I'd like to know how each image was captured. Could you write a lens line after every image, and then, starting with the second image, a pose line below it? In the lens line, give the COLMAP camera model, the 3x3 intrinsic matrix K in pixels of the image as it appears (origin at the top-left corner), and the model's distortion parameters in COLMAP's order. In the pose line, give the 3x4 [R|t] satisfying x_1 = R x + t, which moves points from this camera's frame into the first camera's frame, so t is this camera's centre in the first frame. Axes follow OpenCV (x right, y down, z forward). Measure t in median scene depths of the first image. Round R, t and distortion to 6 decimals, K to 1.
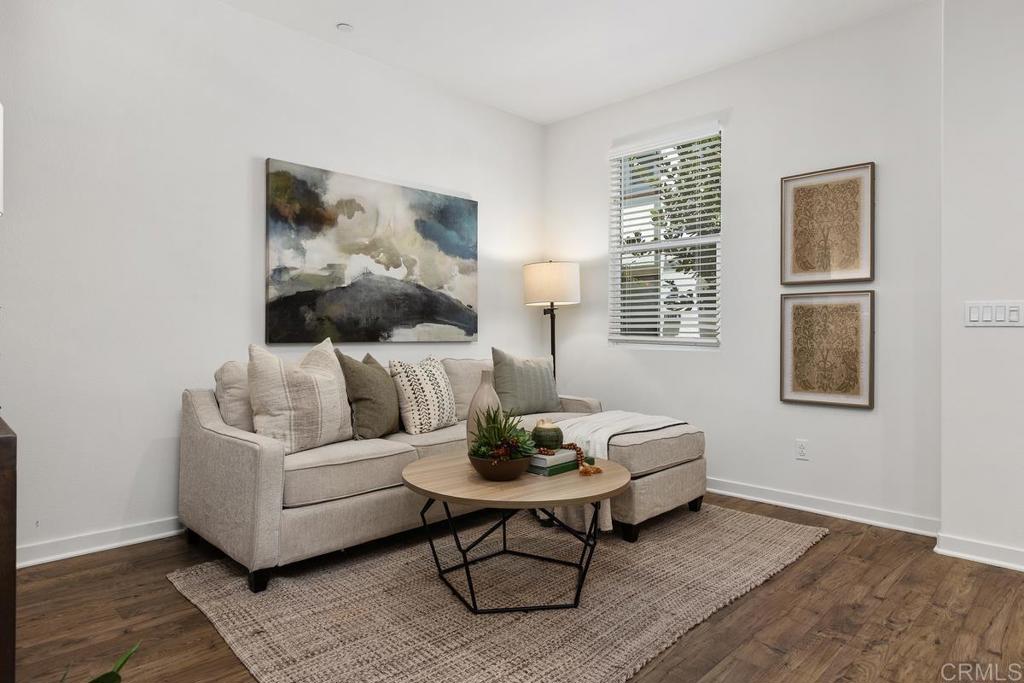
lens RADIAL K [[608.3, 0, 512.0], [0, 608.3, 341.5], [0, 0, 1]] dist [0.001329, -0.000408]
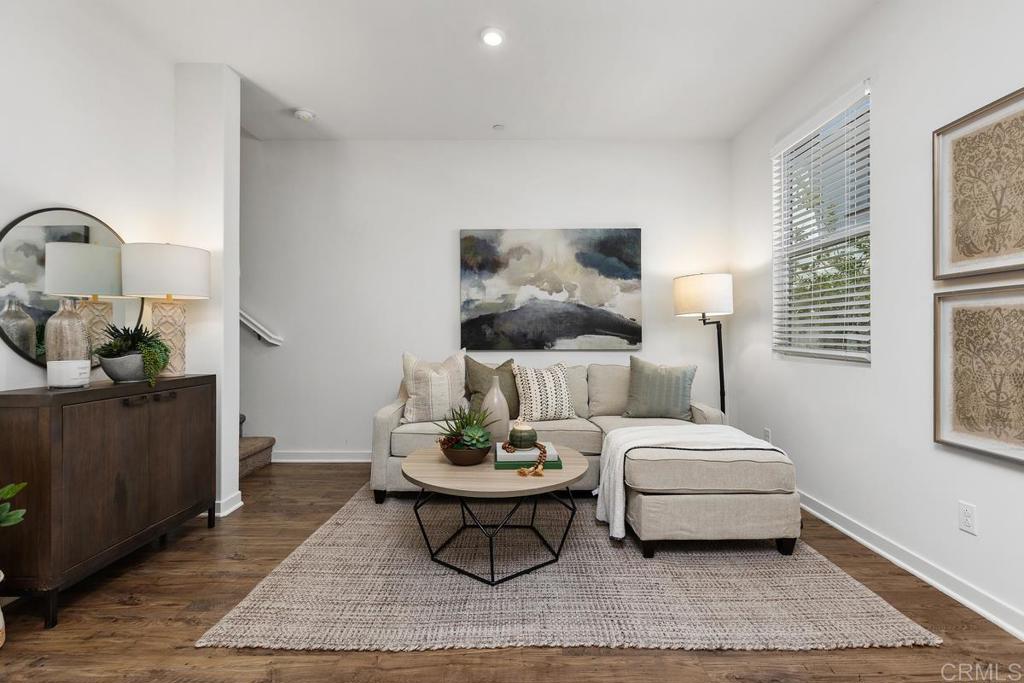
lens RADIAL K [[460.3, 0, 512.0], [0, 460.3, 341.5], [0, 0, 1]] dist [-0.000703, 0.000172]
pose [[0.695556, 0.004678, -0.718457, 0.489265], [-0.004075, 0.999988, 0.002566, -0.020610], [0.718460, 0.001143, 0.695567, 0.266425]]
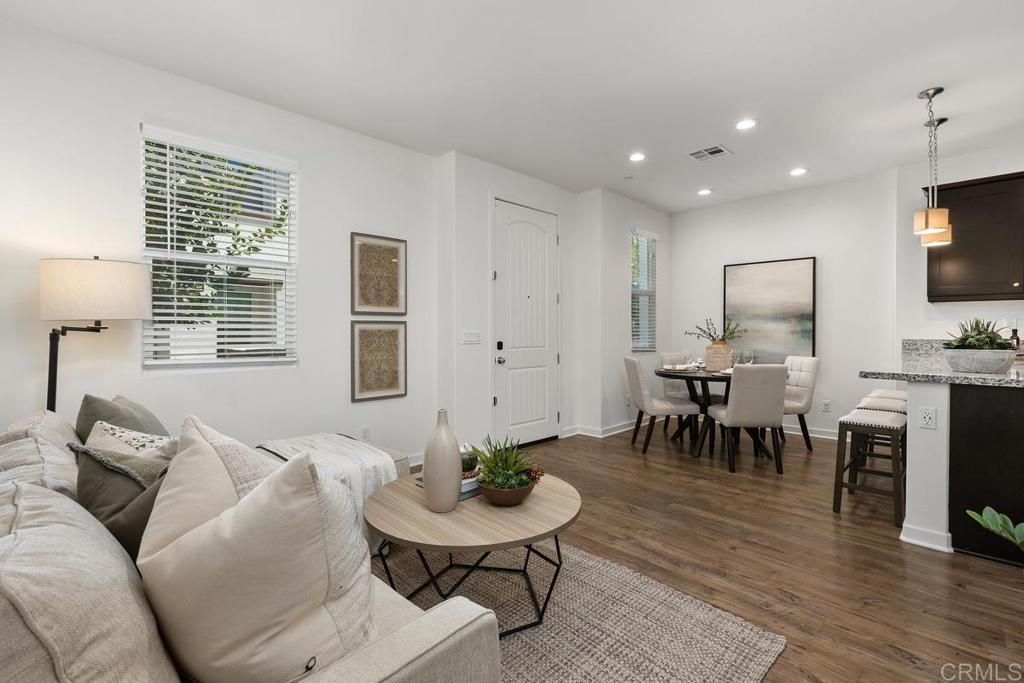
lens RADIAL K [[460.3, 0, 512.0], [0, 460.3, 341.5], [0, 0, 1]] dist [-0.000703, 0.000172]
pose [[0.009332, -0.032424, 0.999431, -0.557740], [0.015538, 0.999358, 0.032277, -0.060056], [-0.999836, 0.015228, 0.009830, 0.649802]]
